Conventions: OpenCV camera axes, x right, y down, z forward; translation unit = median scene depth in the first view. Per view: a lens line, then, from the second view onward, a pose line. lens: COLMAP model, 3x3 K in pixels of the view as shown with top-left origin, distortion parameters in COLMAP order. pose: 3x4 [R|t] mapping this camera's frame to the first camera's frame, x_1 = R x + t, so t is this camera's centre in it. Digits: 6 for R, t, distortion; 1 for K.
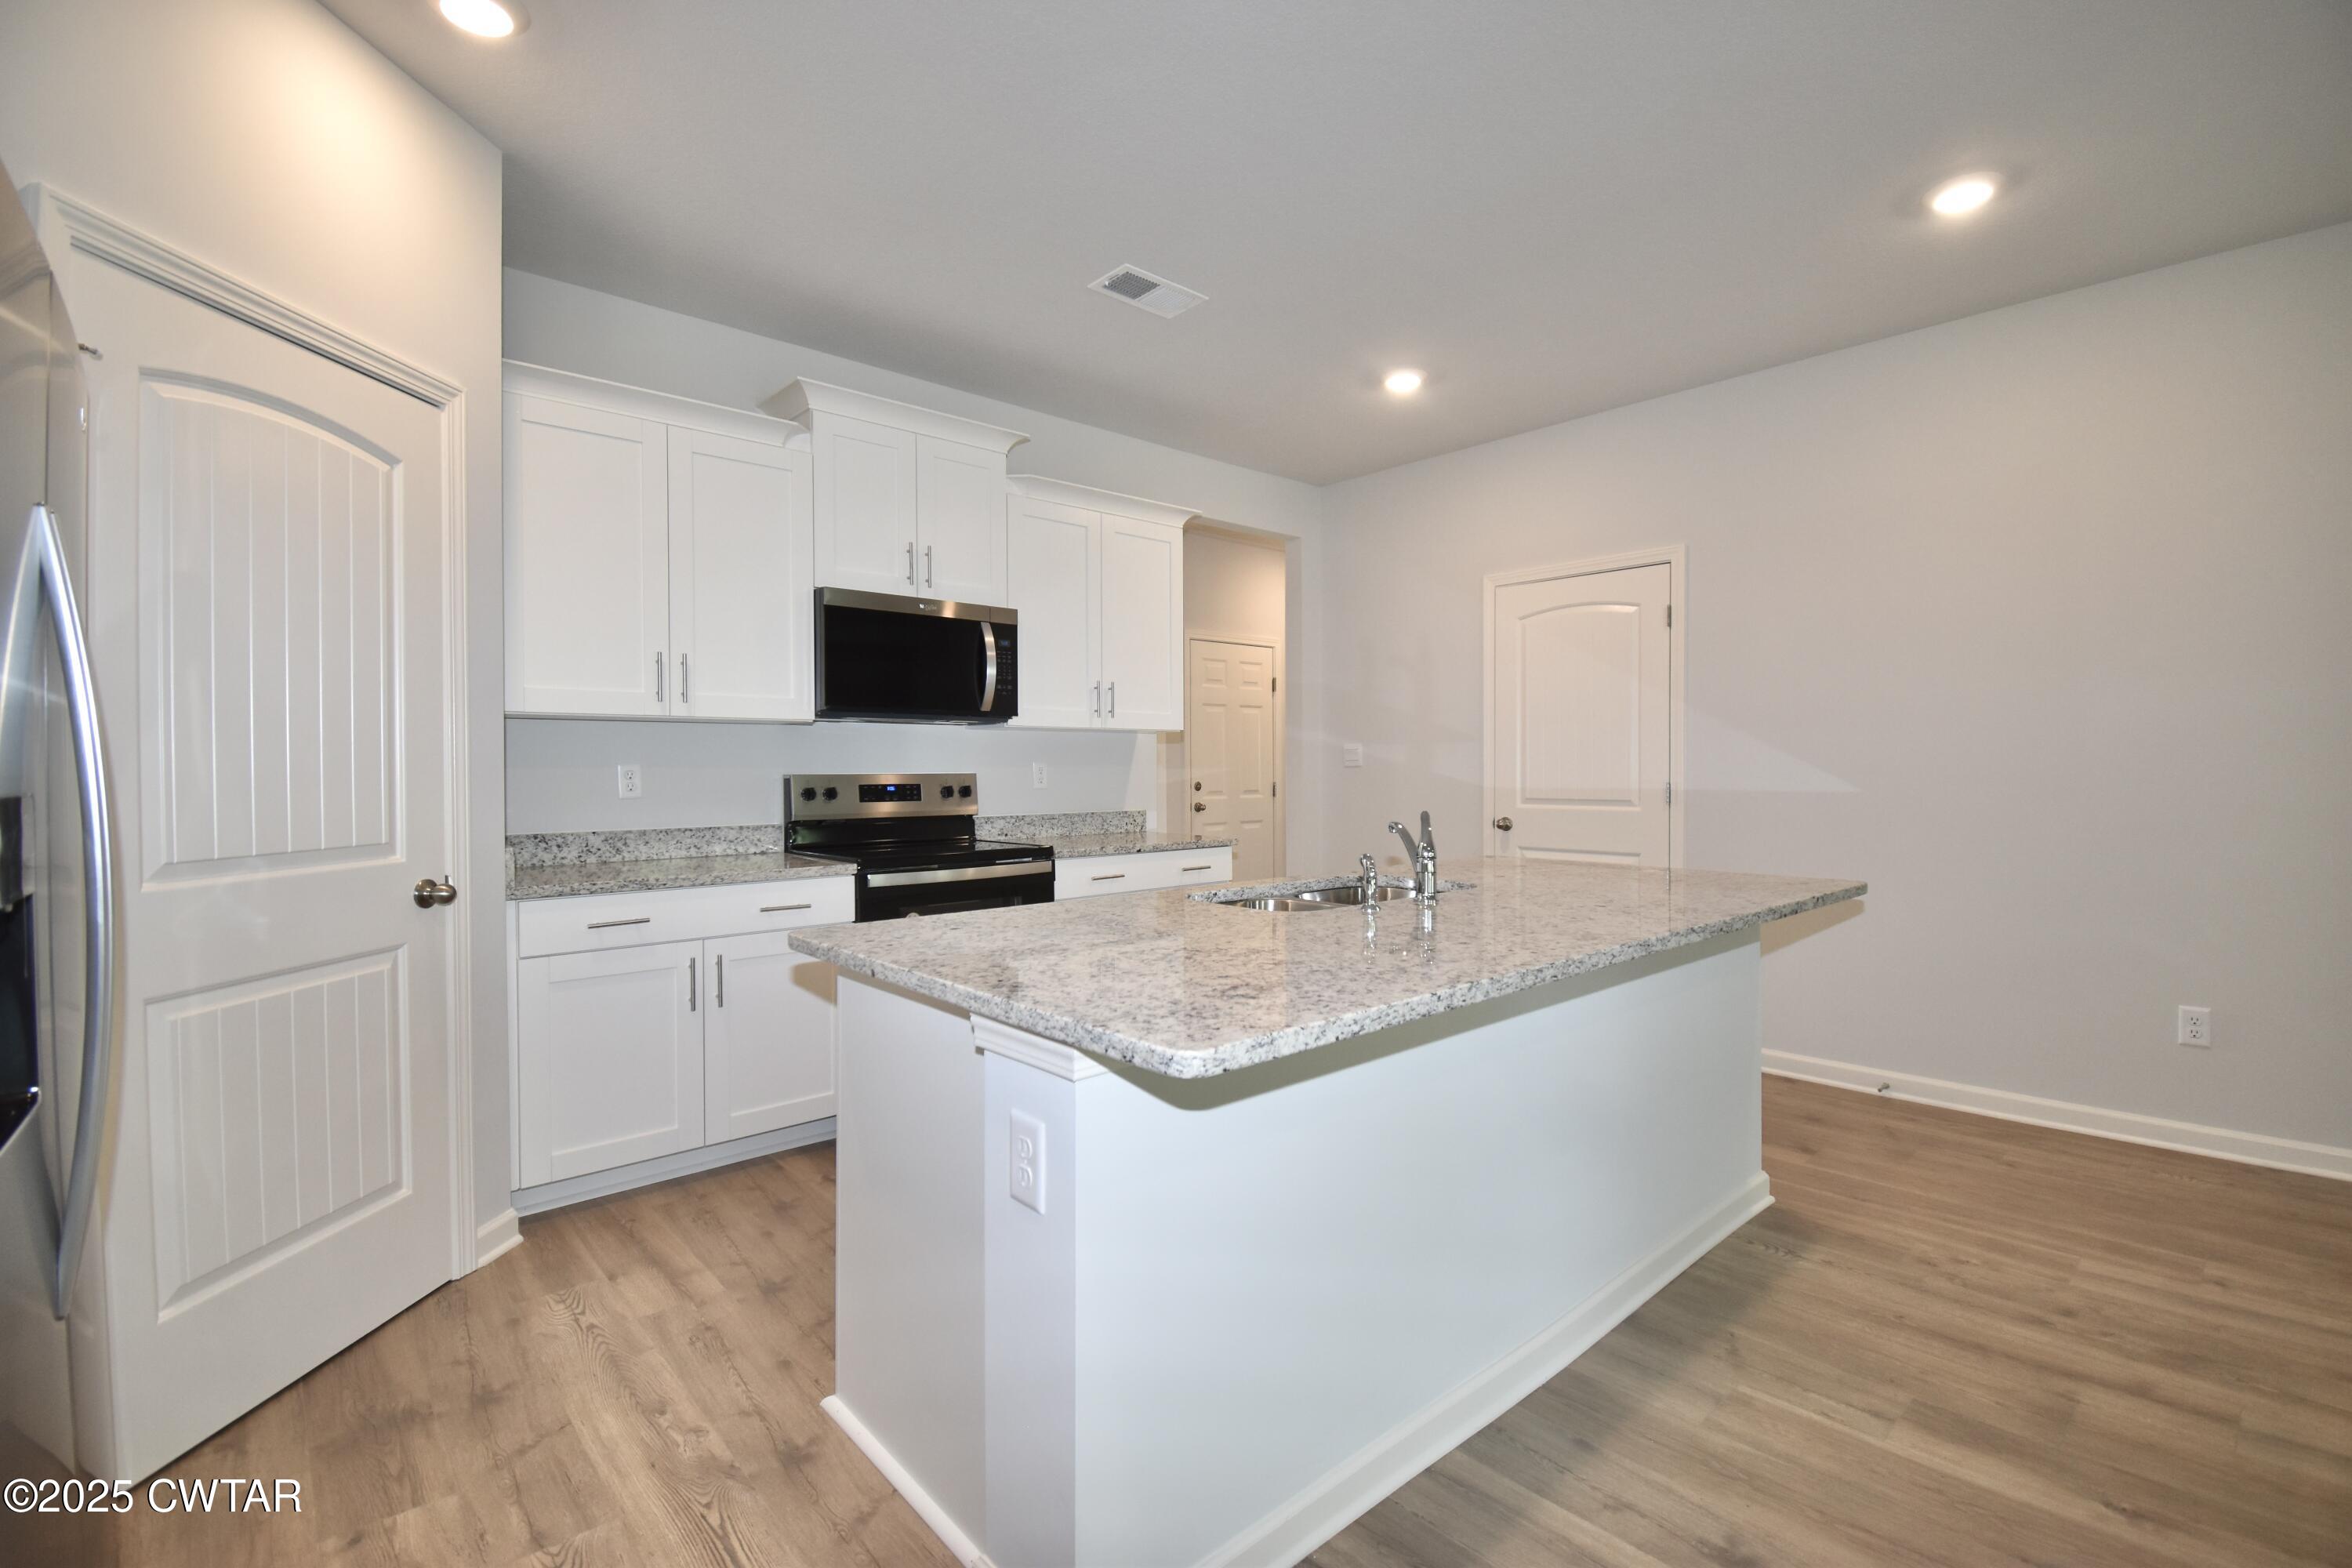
lens RADIAL K [[1036.2, 0, 1184.5], [0, 1036.2, 773.9], [0, 0, 1]] dist [0.024927, -0.027994]
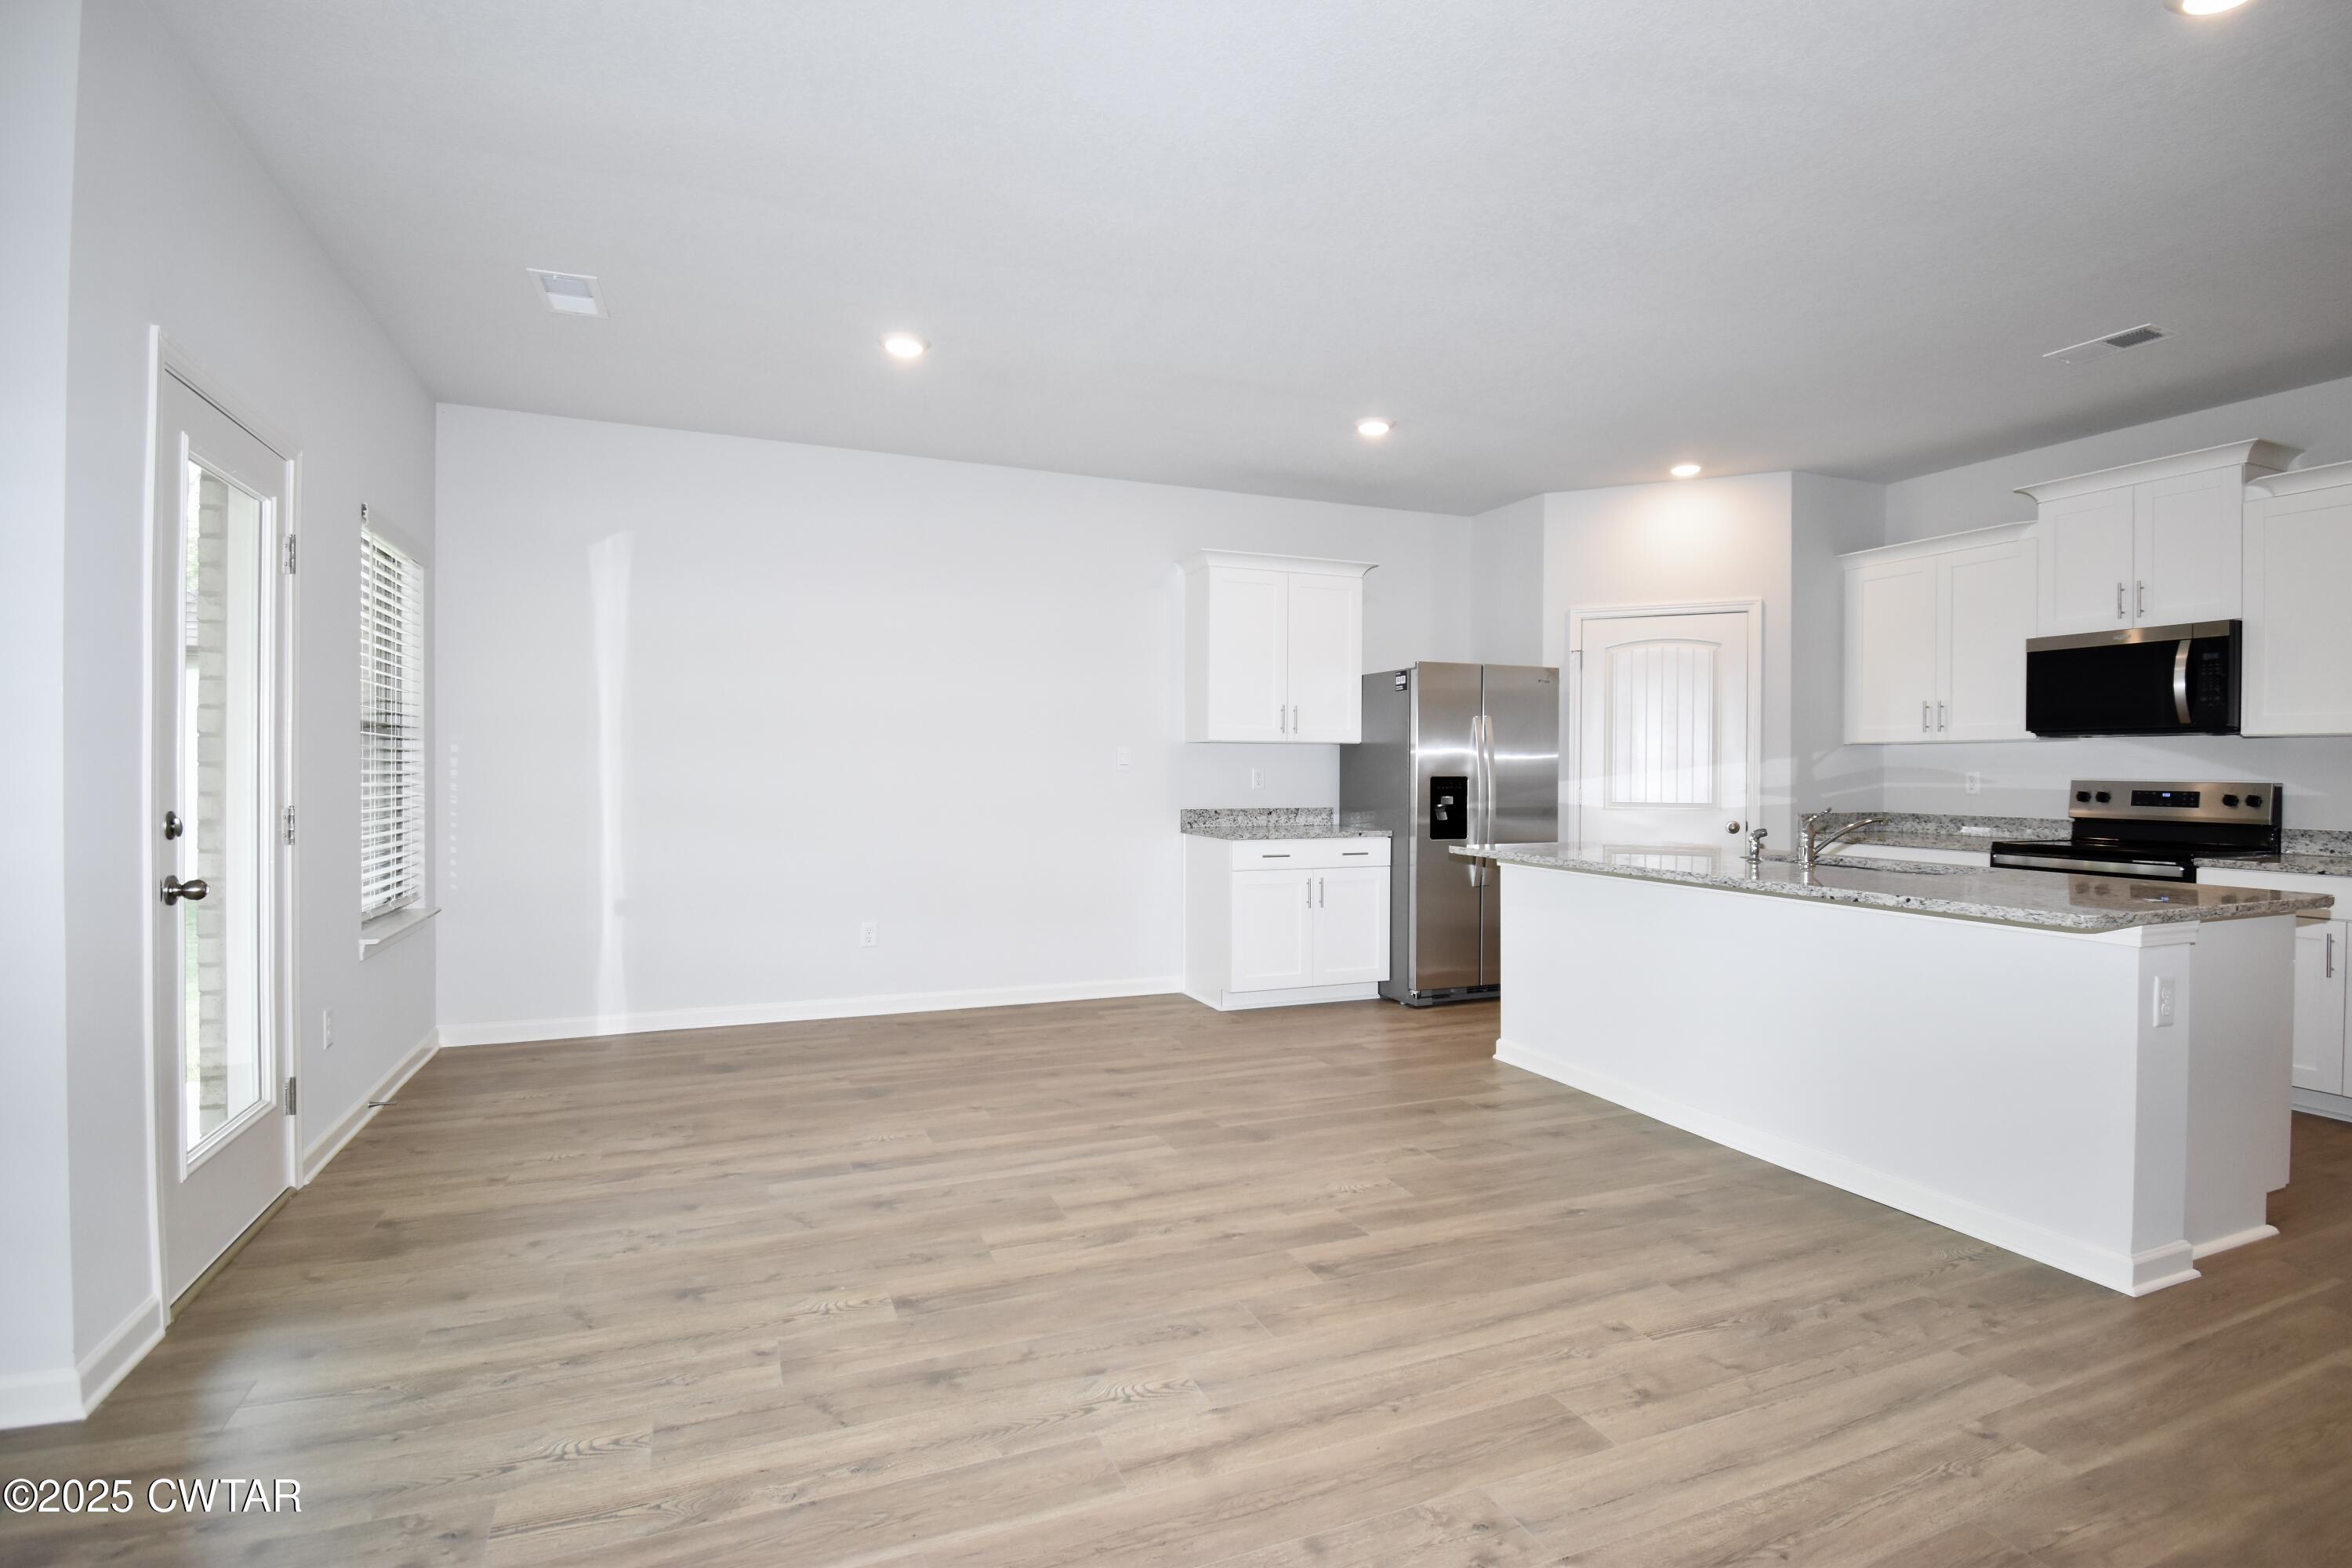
lens RADIAL K [[1128.3, 0, 1172.6], [0, 1128.3, 778.1], [0, 0, 1]] dist [0.001950, -0.017407]
pose [[-0.345225, 0.009166, -0.938475, 1.369749], [-0.011236, 0.999840, 0.013899, -0.009849], [0.938453, 0.015343, -0.345067, 0.470857]]
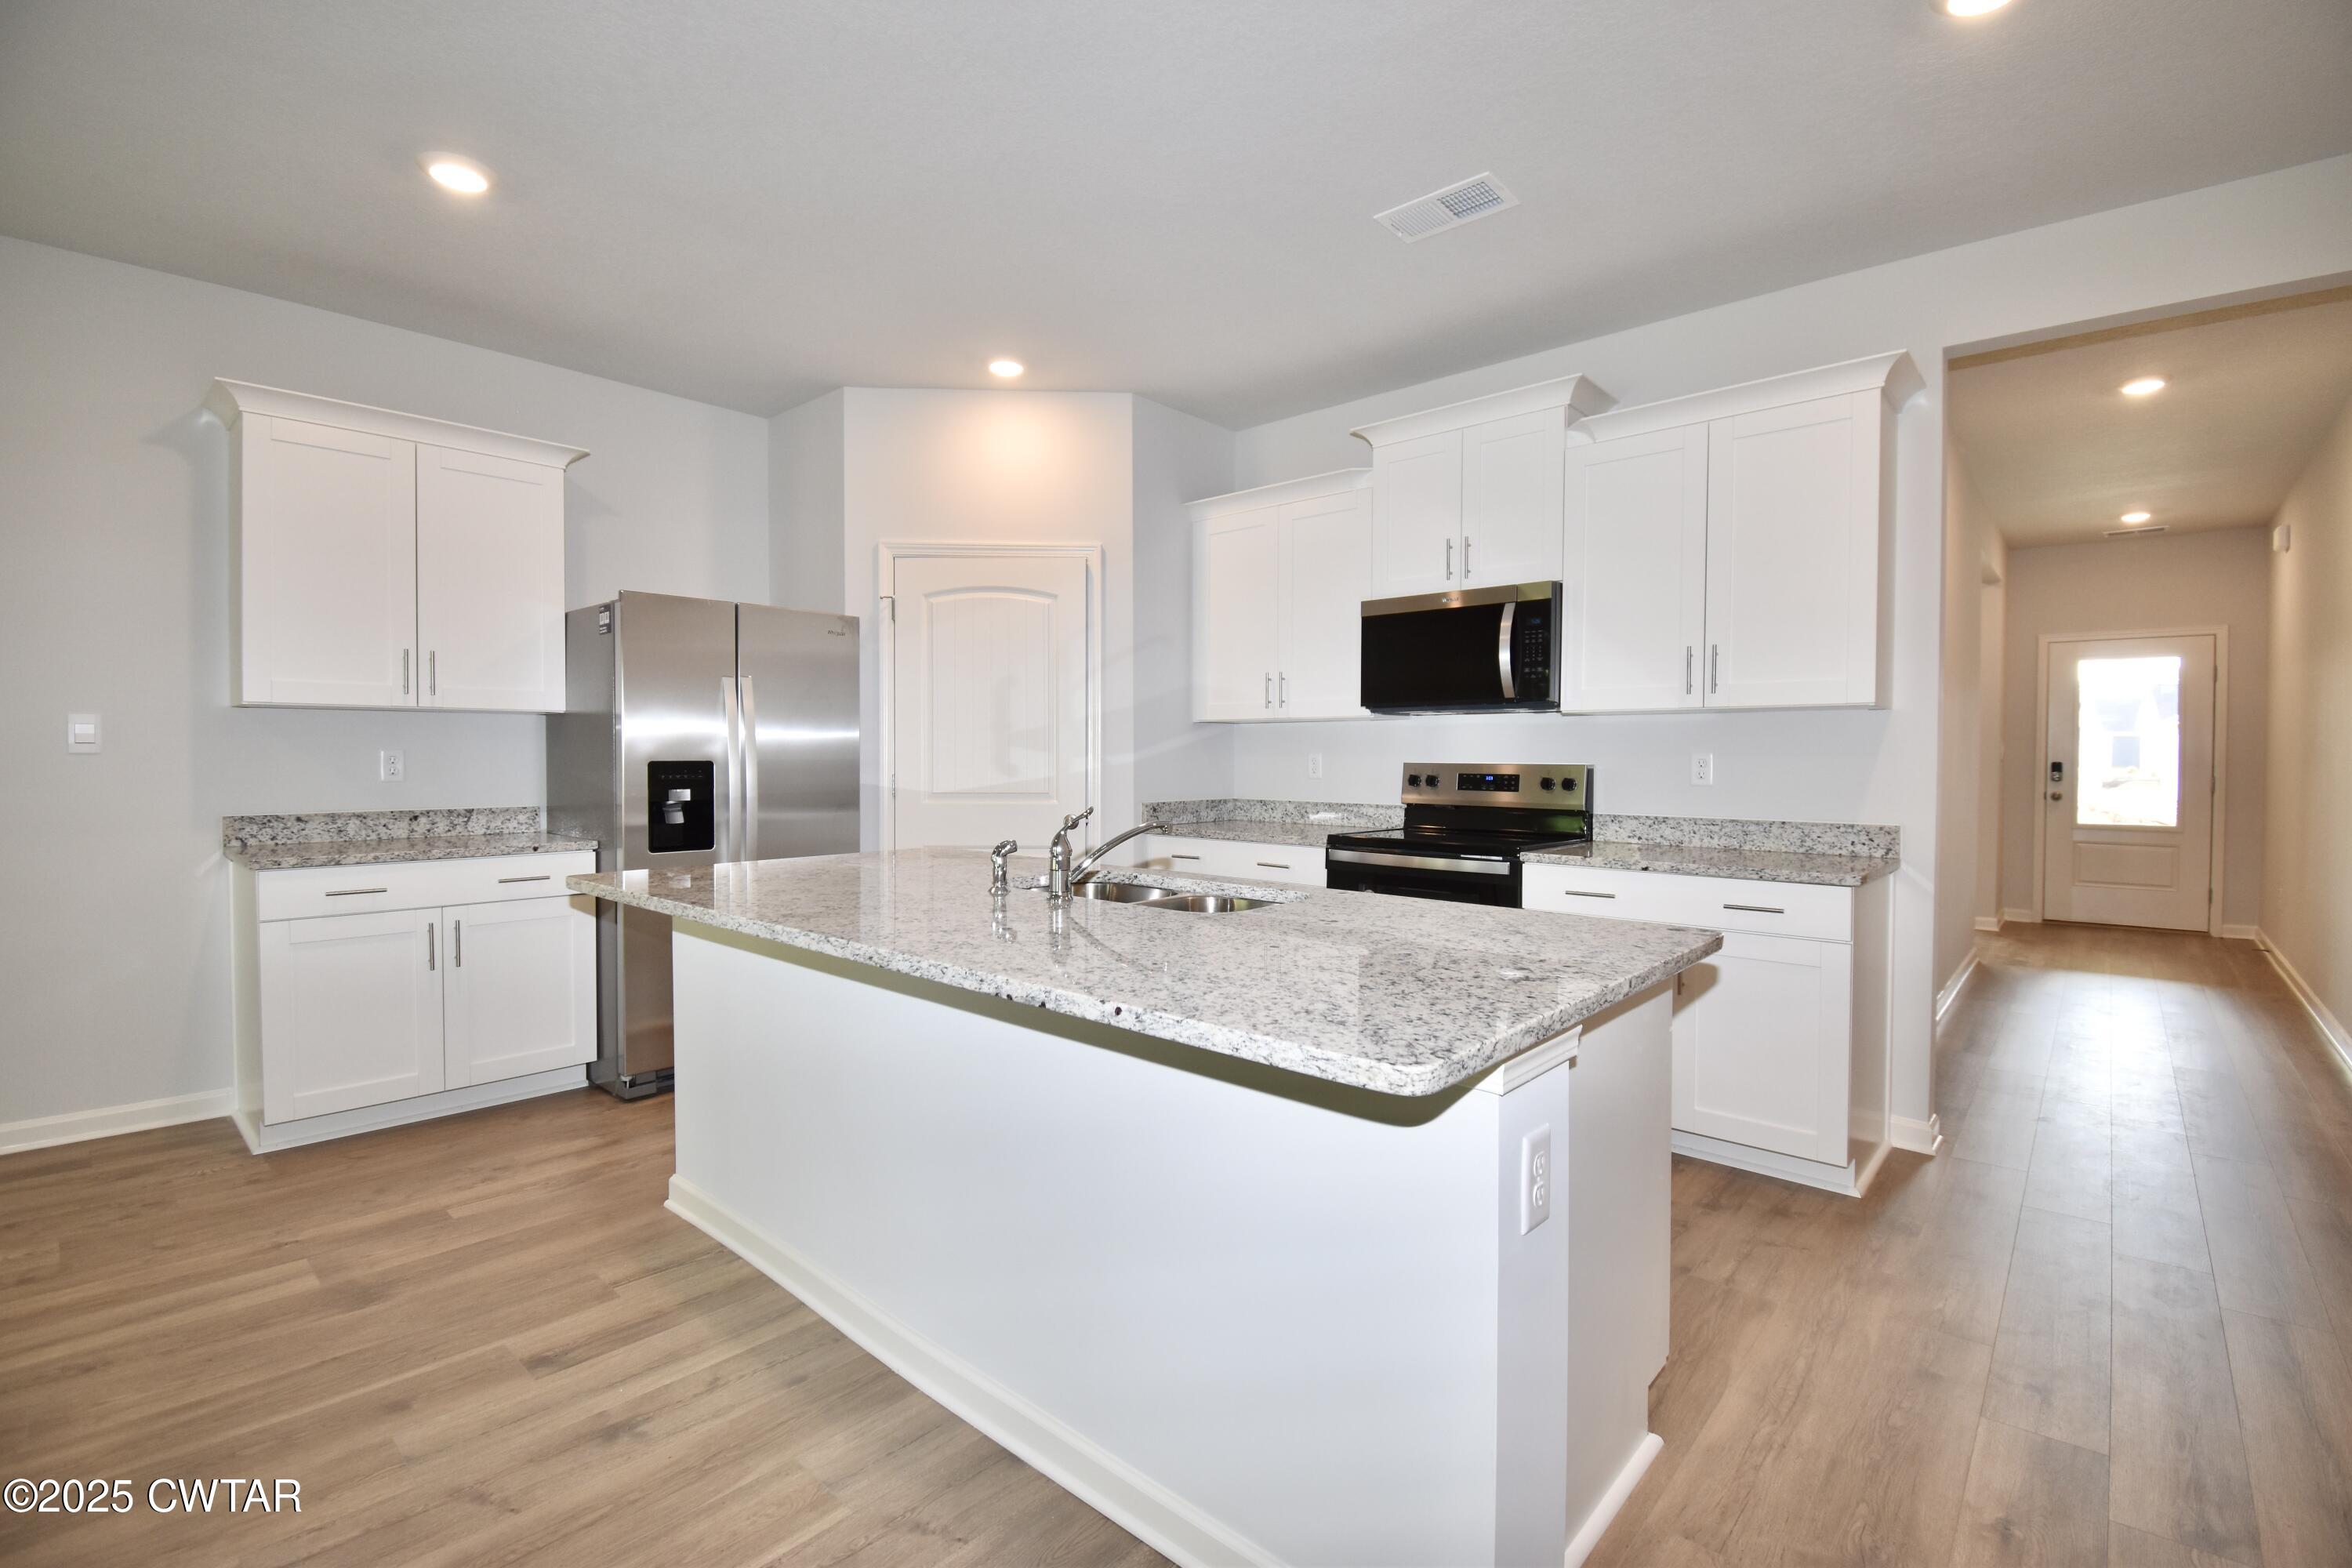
lens RADIAL K [[1036.2, 0, 1184.5], [0, 1036.2, 773.9], [0, 0, 1]] dist [0.024927, -0.027994]
pose [[0.109107, 0.021753, -0.993792, 0.788030], [-0.012040, 0.999716, 0.020561, -0.008313], [0.993957, 0.009722, 0.109338, 0.673150]]
